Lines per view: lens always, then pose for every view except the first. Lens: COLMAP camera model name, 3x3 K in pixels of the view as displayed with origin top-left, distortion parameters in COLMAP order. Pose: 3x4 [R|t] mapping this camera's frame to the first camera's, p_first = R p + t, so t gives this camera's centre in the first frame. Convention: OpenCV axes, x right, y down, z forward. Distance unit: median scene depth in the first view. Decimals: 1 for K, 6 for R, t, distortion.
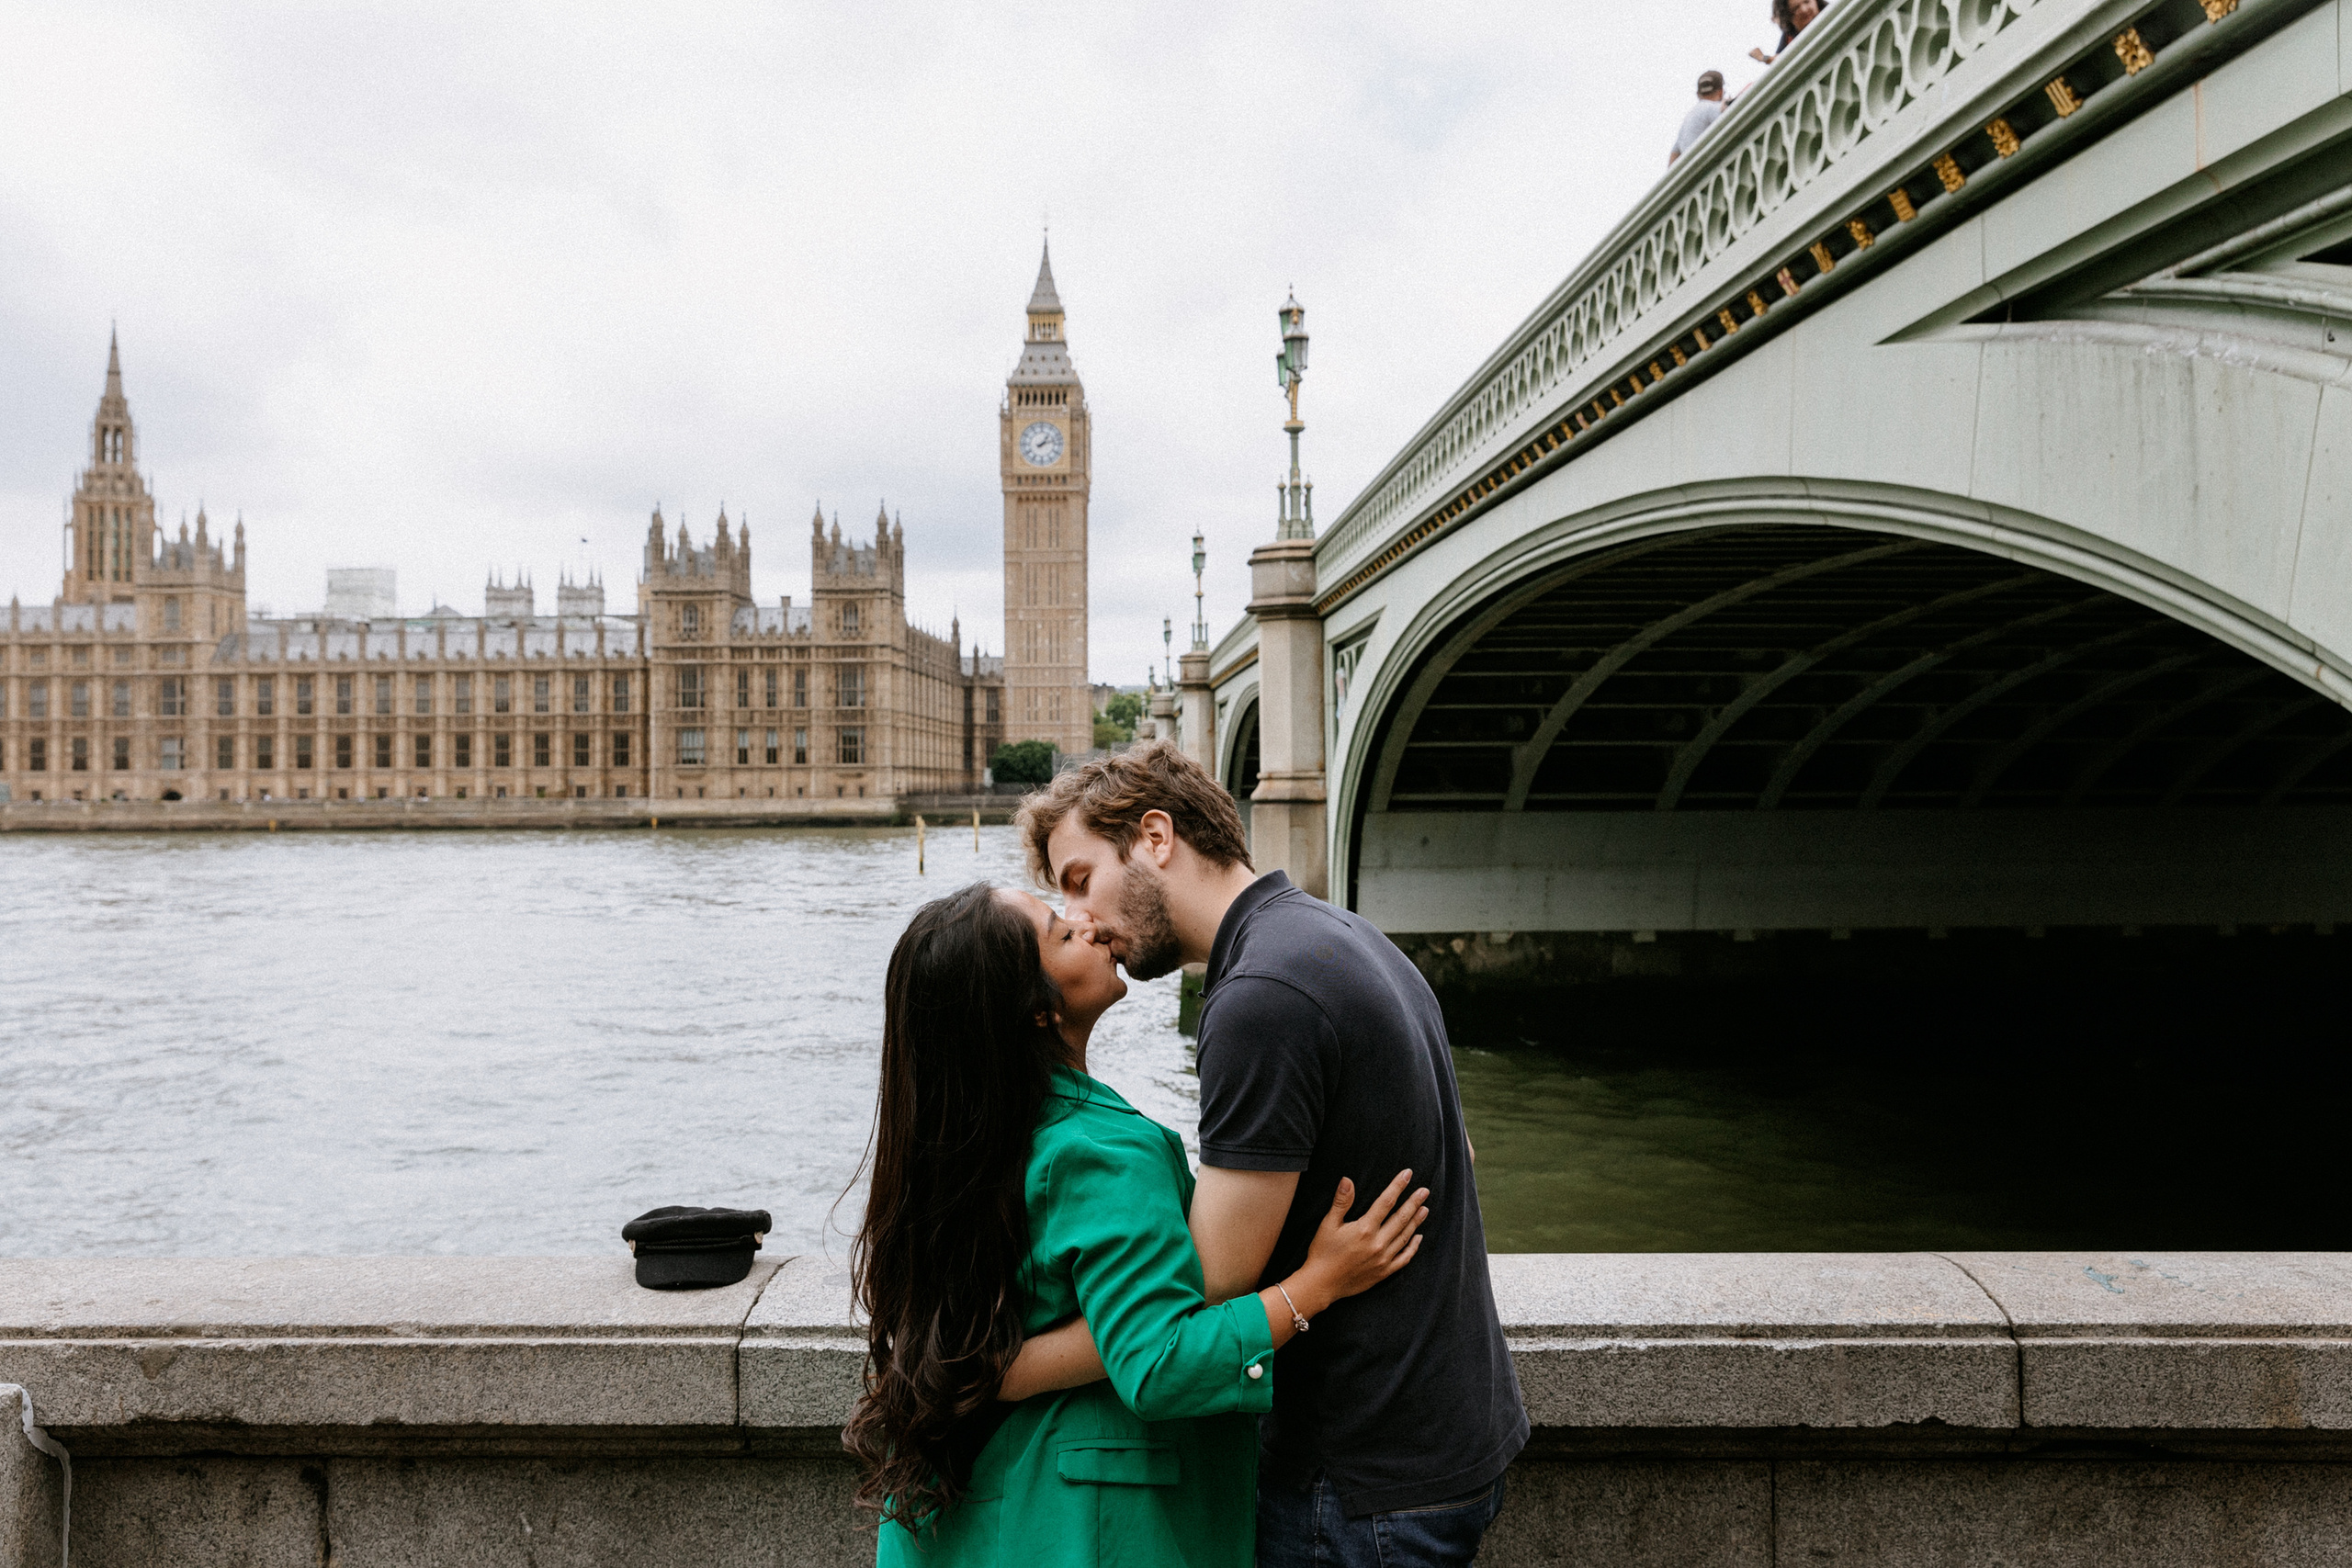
lens RADIAL K [[1998.7, 0, 1178.2], [0, 1998.7, 760.3], [0, 0, 1]] dist [0.004457, 0.004724]
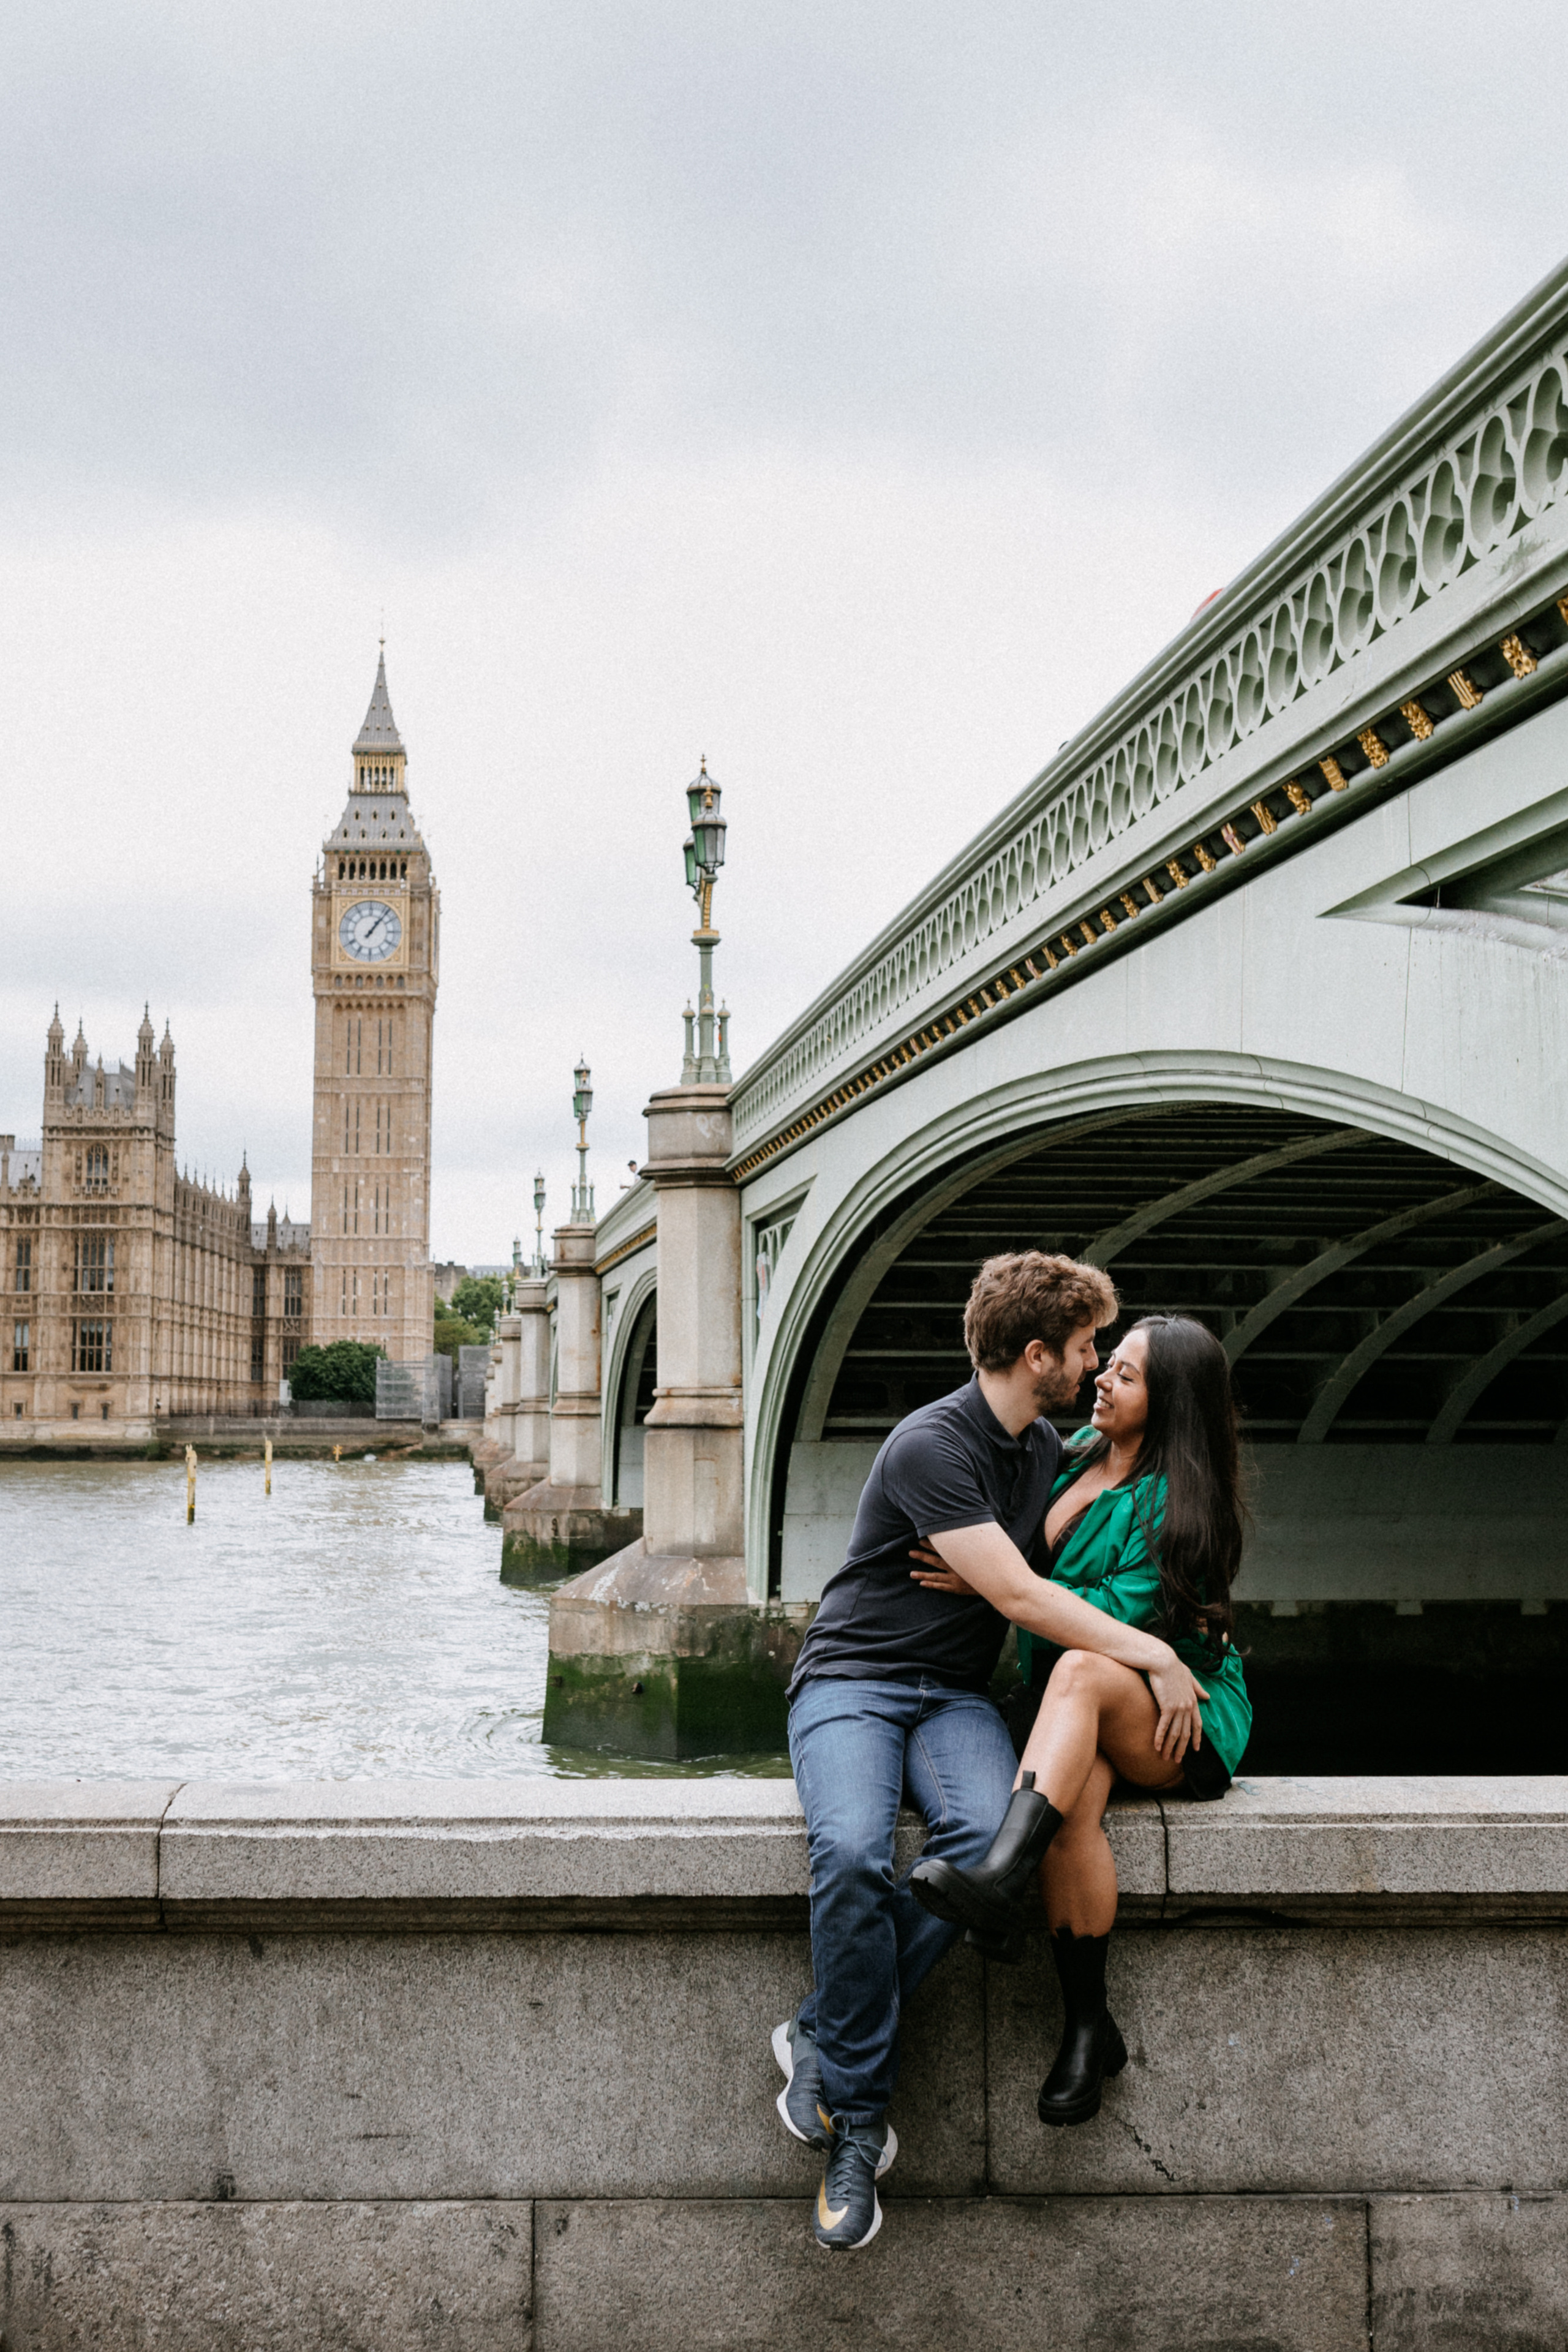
lens RADIAL K [[2785.8, 0, 703.4], [0, 2785.8, 1123.7], [0, 0, 1]] dist [0.003939, -0.001837]
pose [[0.998493, 0.015535, 0.052627, 0.000173], [-0.010792, 0.995951, -0.089248, 0.000027], [-0.053800, 0.088545, 0.994618, -0.006584]]
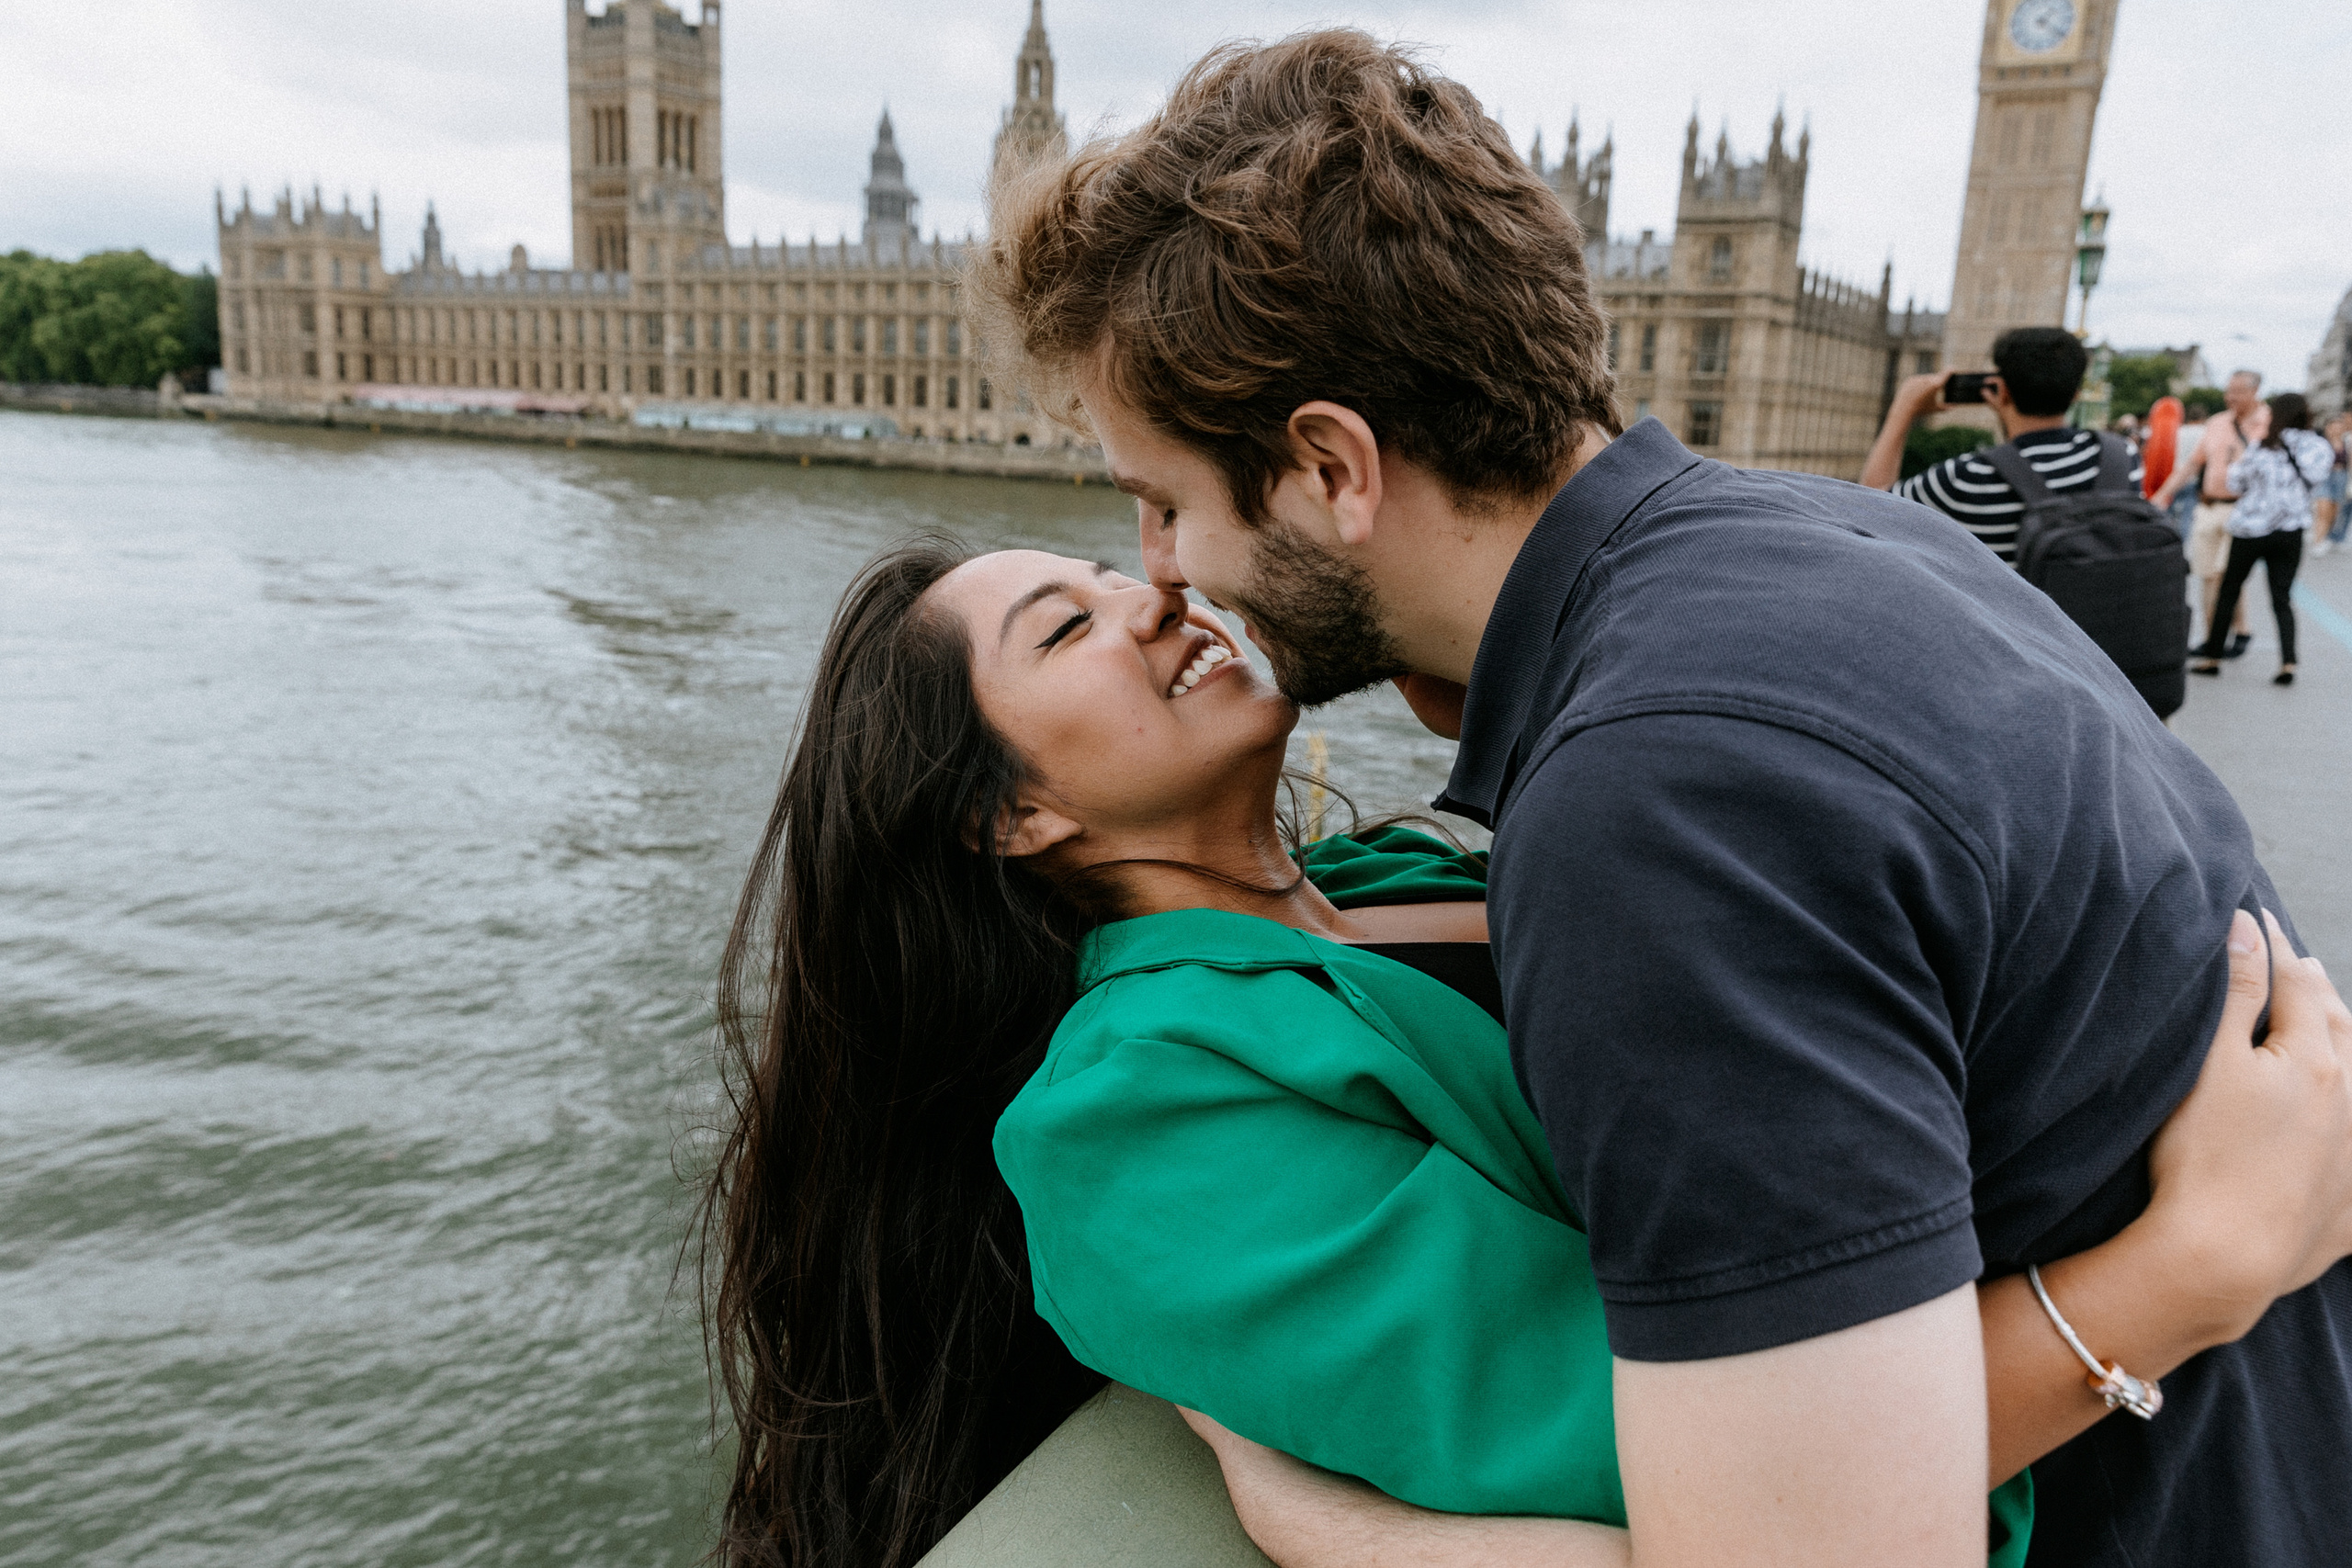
lens RADIAL K [[1793.8, 0, 1176.0], [0, 1793.8, 784.0], [0, 0, 1]] dist [0.000410, 0.043135]
pose [[0.874238, 0.142524, -0.464106, 0.004881], [-0.043331, 0.975031, 0.217802, -0.014358], [0.483560, -0.170301, 0.858585, 0.262007]]
